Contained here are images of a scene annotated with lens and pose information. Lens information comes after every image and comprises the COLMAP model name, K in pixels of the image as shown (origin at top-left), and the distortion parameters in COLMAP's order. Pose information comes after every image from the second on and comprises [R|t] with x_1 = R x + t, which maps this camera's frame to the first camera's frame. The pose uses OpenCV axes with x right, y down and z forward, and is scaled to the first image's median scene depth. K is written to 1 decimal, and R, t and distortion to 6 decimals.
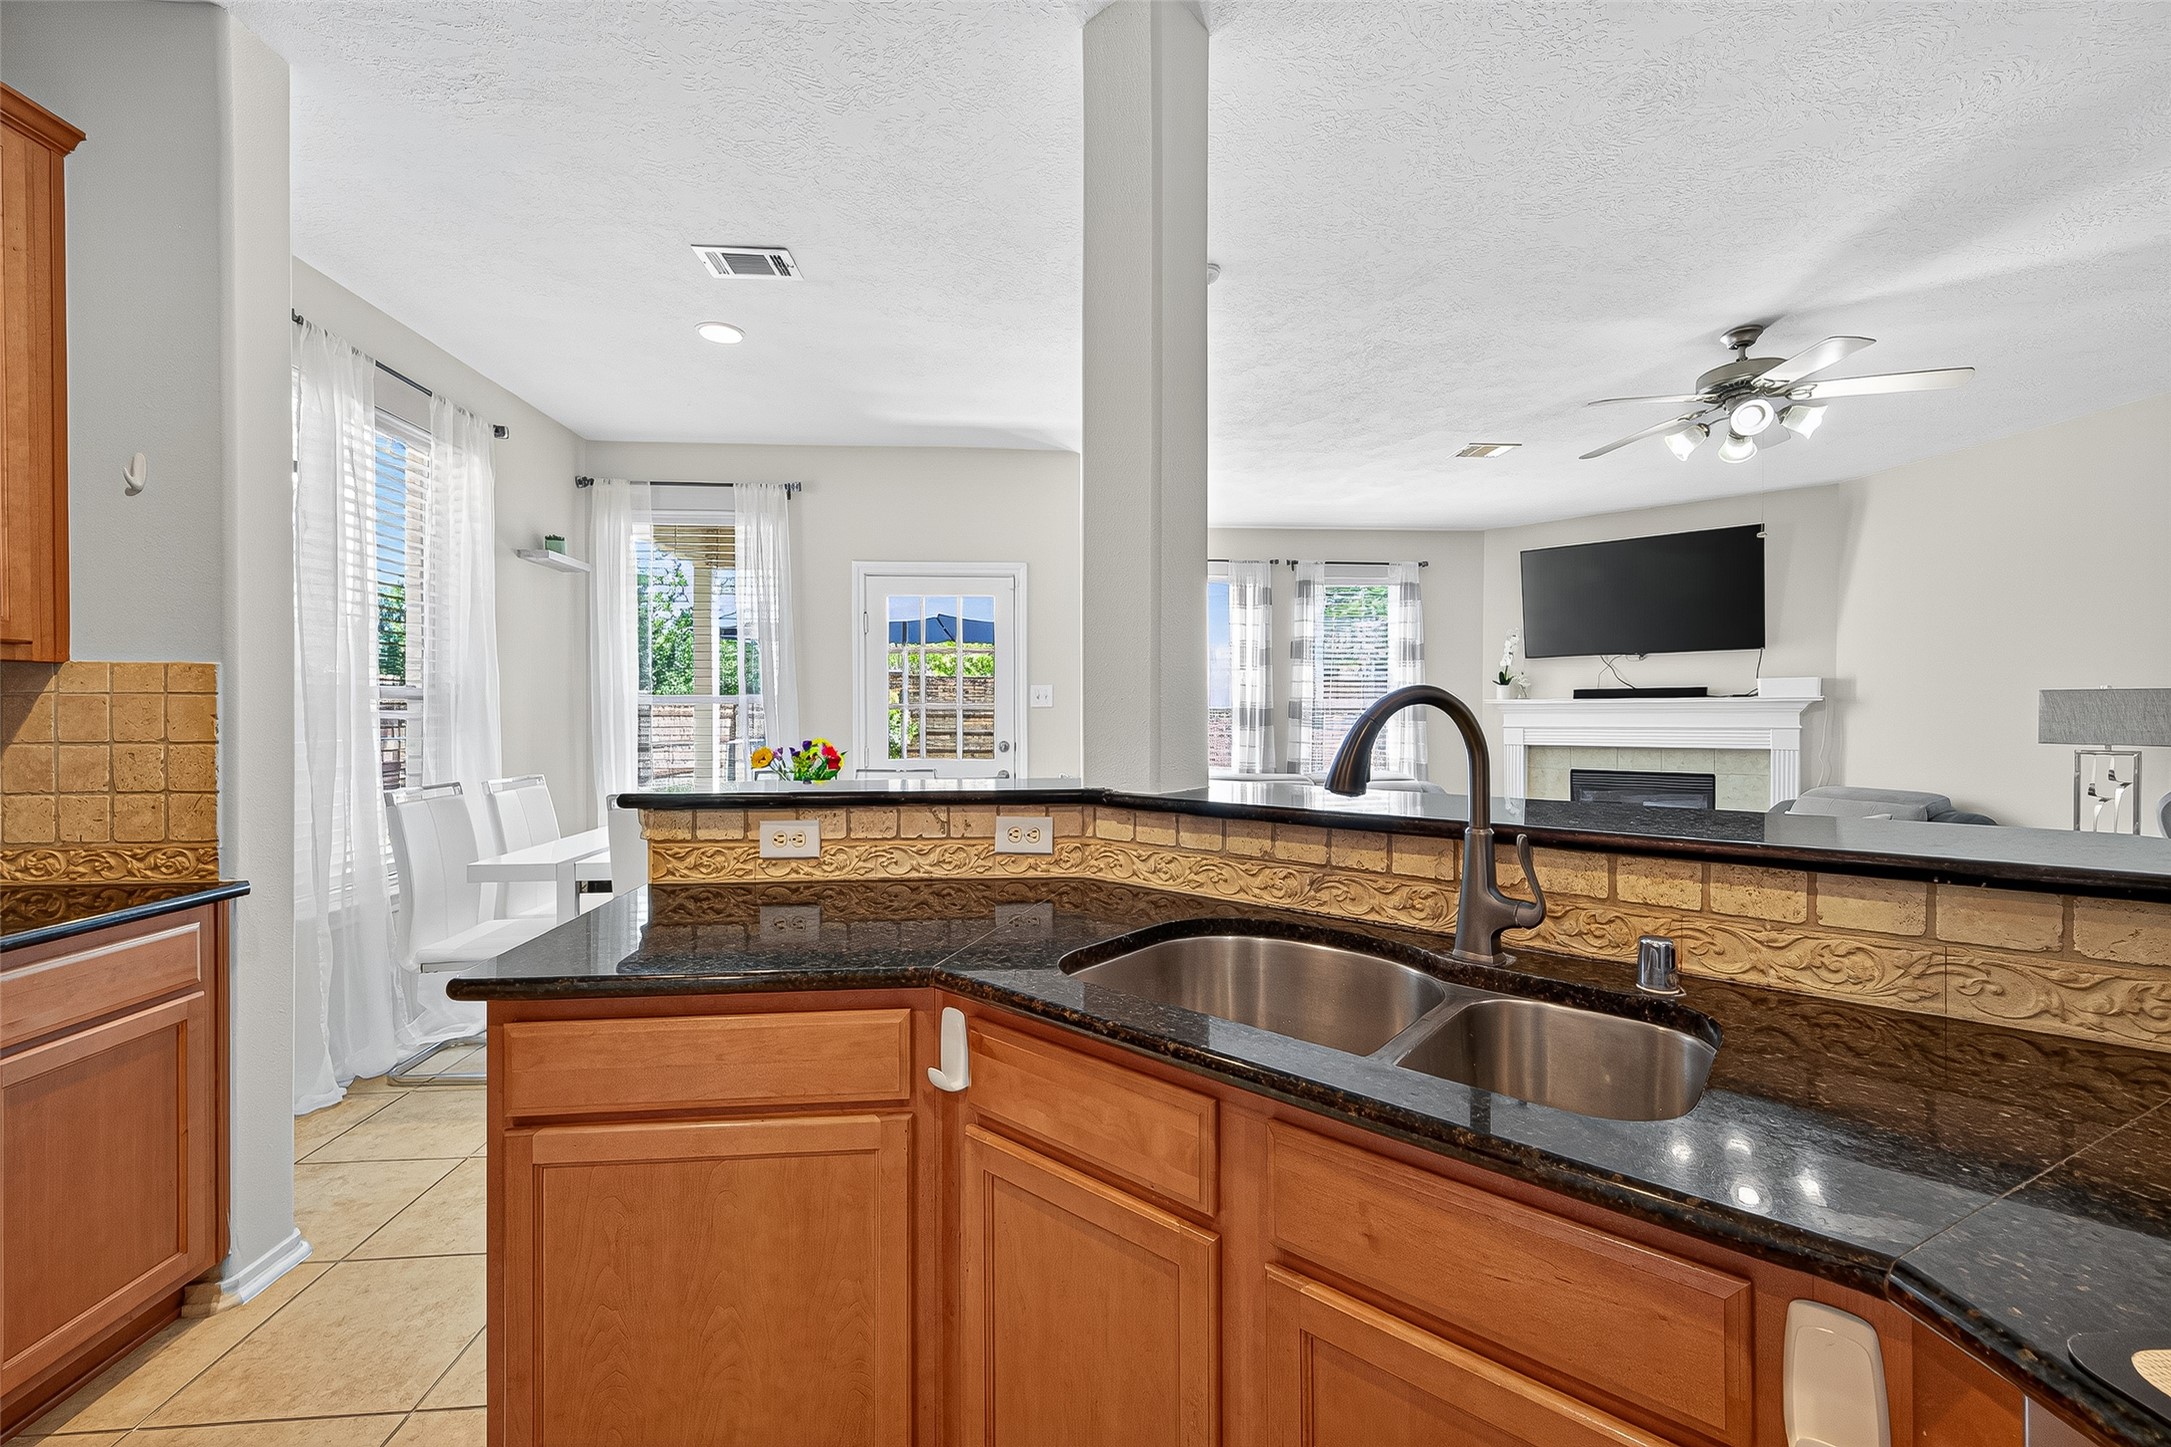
lens RADIAL K [[841.3, 0, 1064.1], [0, 841.3, 719.4], [0, 0, 1]] dist [0.007642, -0.002178]
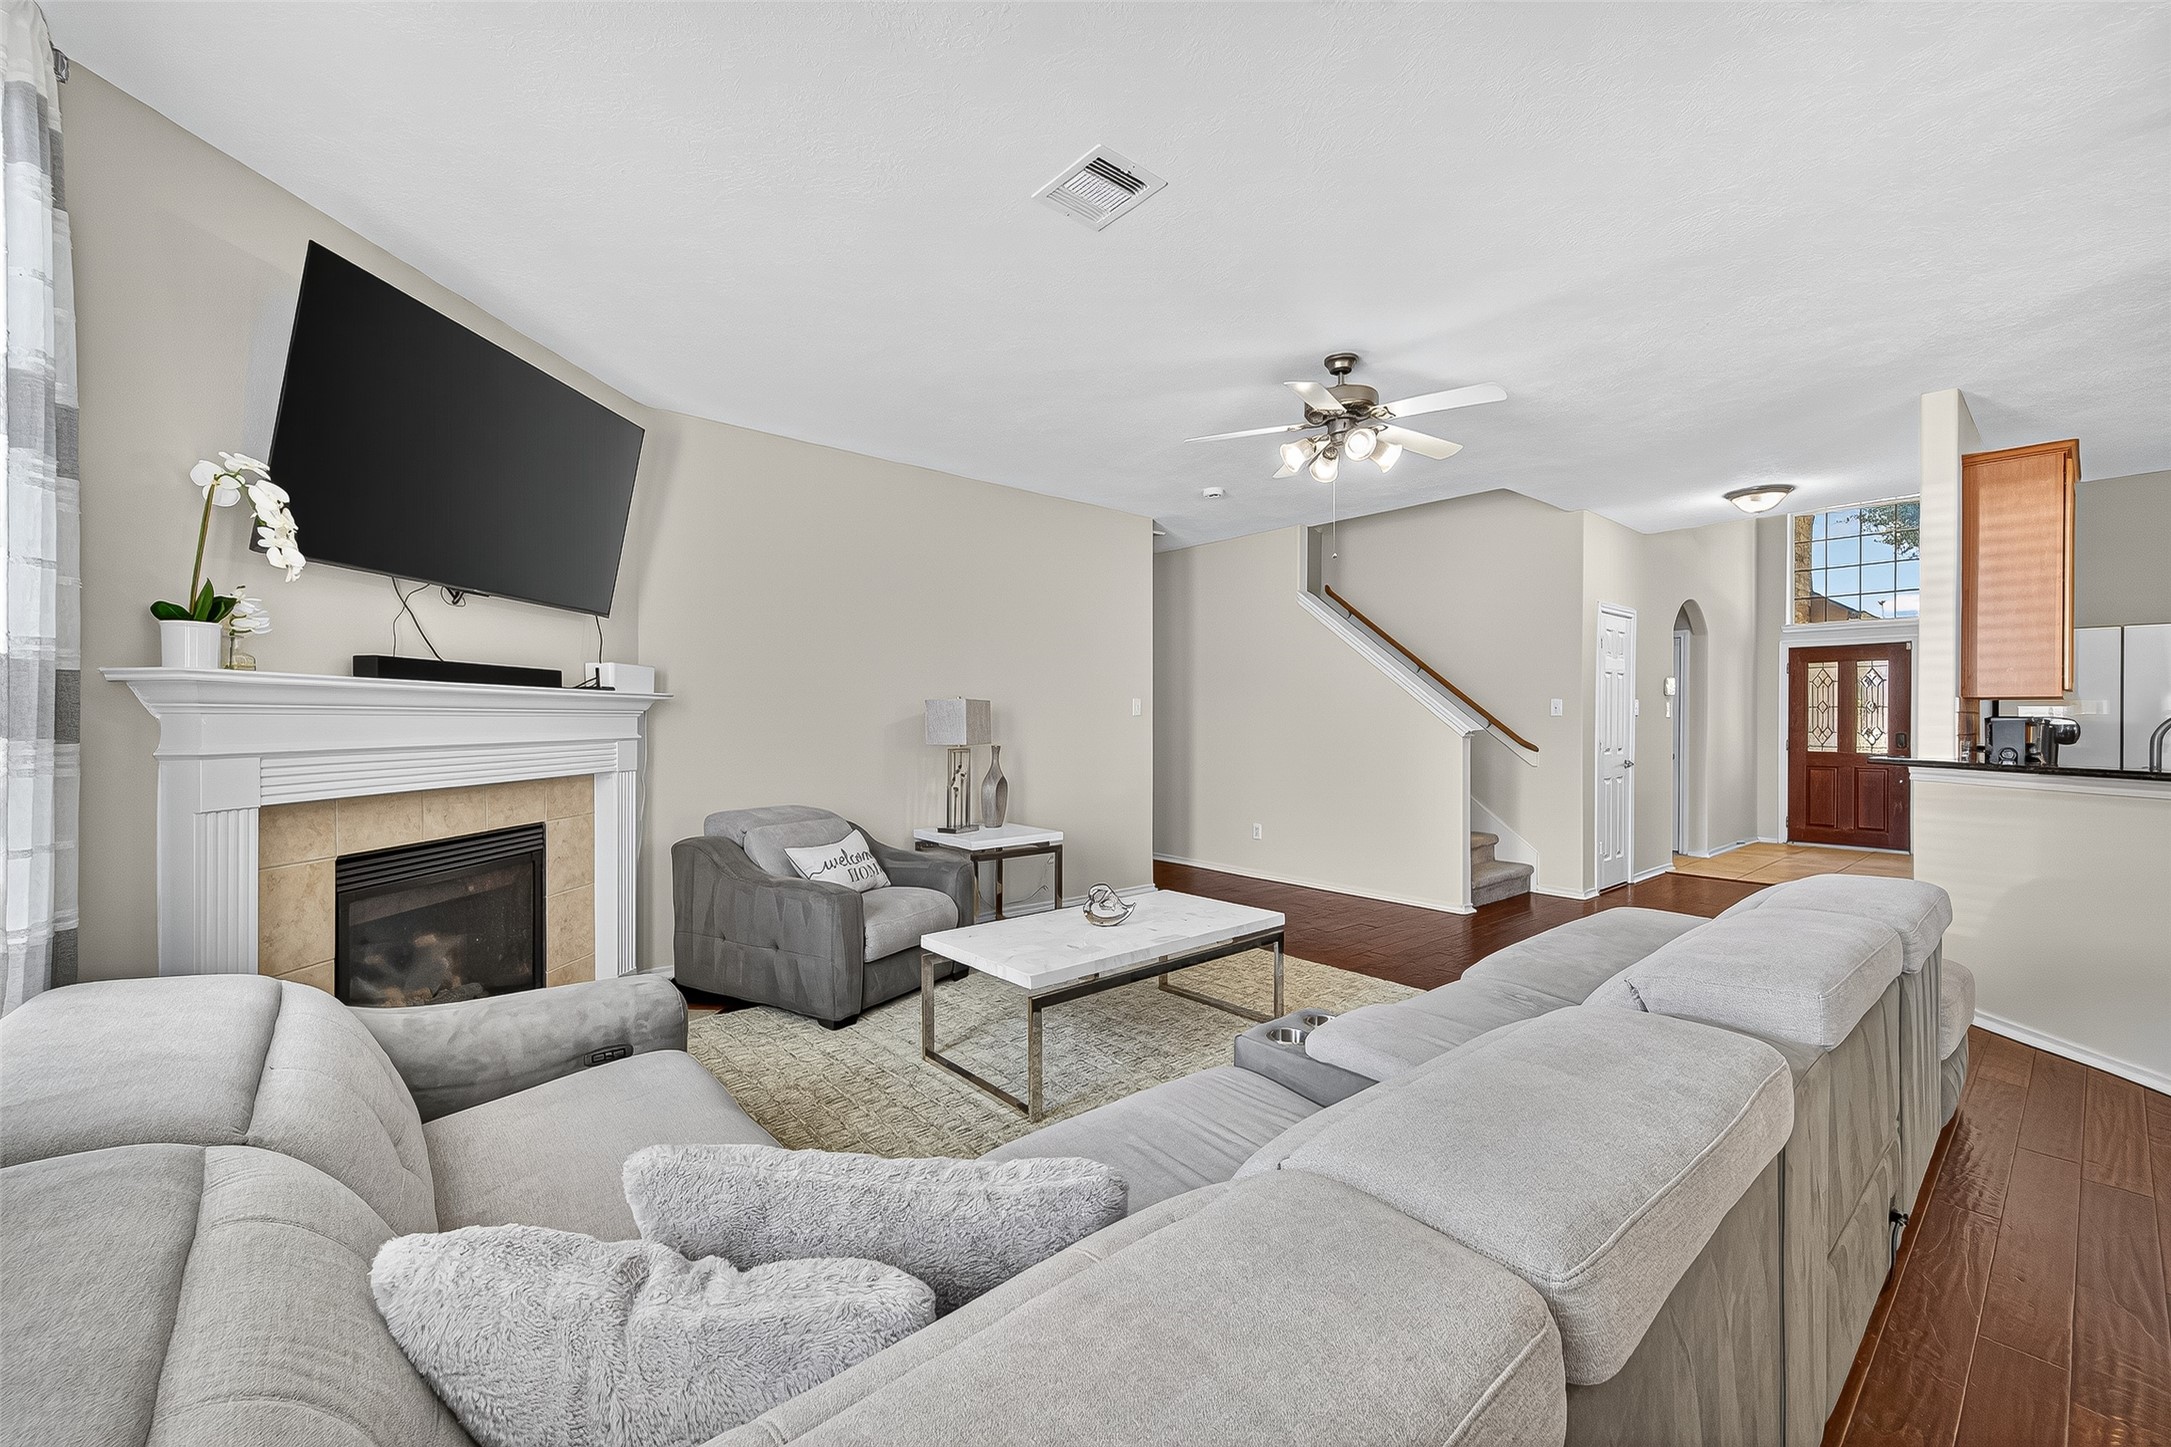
lens RADIAL K [[841.3, 0, 1093.5], [0, 841.3, 726.4], [0, 0, 1]] dist [0.007642, -0.002178]
pose [[-0.624905, -0.004636, 0.780687, 0.163814], [0.004211, 0.999948, 0.009309, -0.007720], [-0.780689, 0.009104, -0.624853, 2.027458]]
